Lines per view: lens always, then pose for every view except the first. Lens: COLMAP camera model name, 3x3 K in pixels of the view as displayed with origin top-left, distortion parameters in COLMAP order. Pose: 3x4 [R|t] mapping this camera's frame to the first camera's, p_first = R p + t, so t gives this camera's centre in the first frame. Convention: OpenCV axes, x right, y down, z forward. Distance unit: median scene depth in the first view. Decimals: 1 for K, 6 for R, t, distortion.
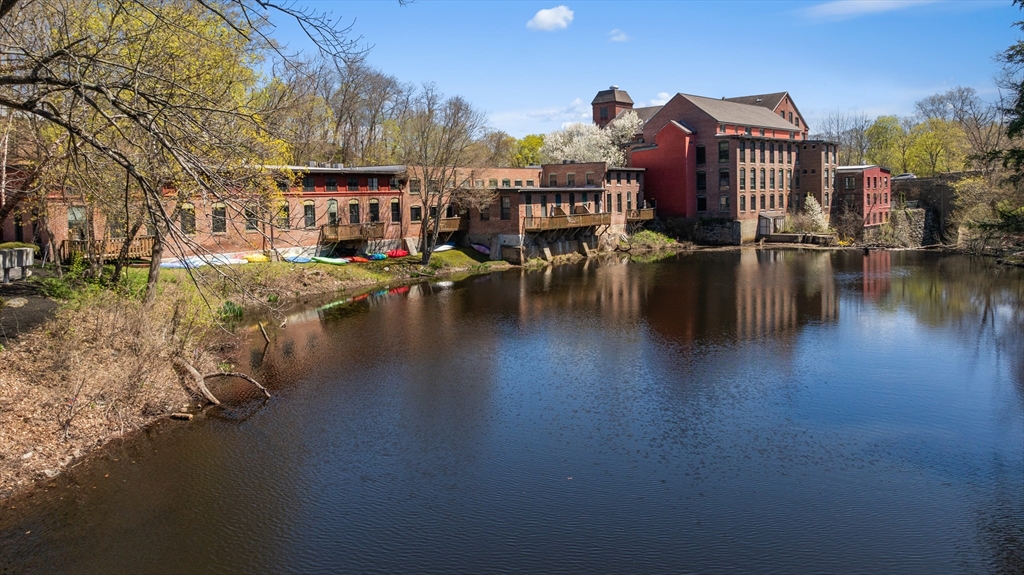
lens RADIAL K [[742.3, 0, 519.7], [0, 742.3, 235.0], [0, 0, 1]] dist [-0.002430, 0.000881]
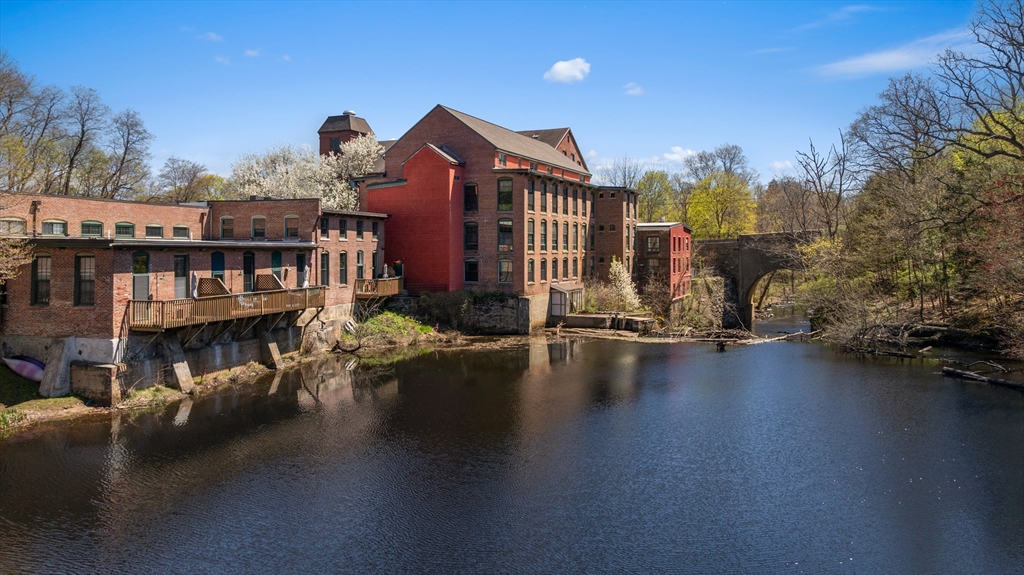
lens RADIAL K [[742.3, 0, 519.7], [0, 742.3, 235.0], [0, 0, 1]] dist [-0.002430, 0.000881]
pose [[0.942338, 0.026223, 0.333634, 0.067225], [-0.000302, 0.996991, -0.077511, -0.023710], [-0.334663, 0.072941, 0.939511, 0.380659]]
